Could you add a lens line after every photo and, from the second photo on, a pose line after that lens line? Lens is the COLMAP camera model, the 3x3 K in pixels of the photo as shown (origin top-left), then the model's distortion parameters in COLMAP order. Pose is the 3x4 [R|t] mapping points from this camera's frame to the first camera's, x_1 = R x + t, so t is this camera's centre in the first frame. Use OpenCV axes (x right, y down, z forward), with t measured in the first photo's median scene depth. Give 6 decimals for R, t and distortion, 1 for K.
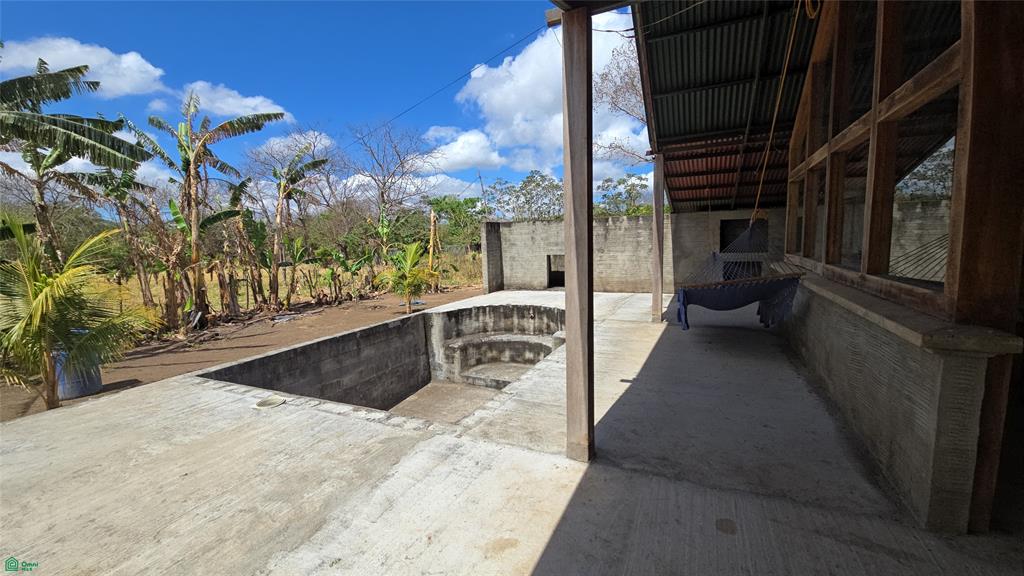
lens RADIAL K [[416.8, 0, 504.9], [0, 416.8, 286.8], [0, 0, 1]] dist [0.018339, -0.010756]
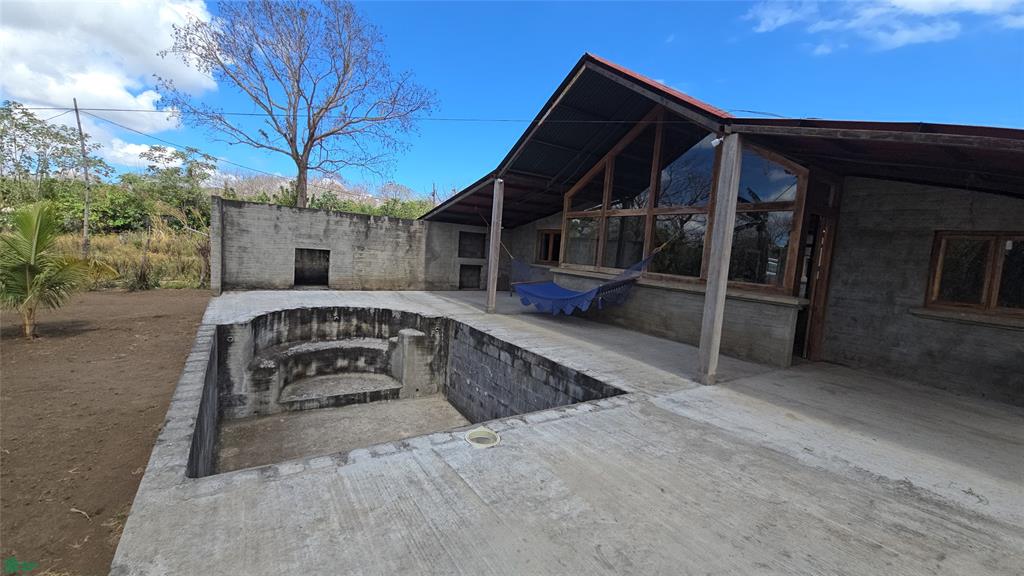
lens RADIAL K [[416.8, 0, 504.9], [0, 416.8, 286.8], [0, 0, 1]] dist [0.018339, -0.010756]
pose [[0.518884, -0.010252, 0.854783, -0.518566], [0.004753, 0.999947, 0.009108, -0.003734], [-0.854831, -0.000664, 0.518905, 0.245102]]
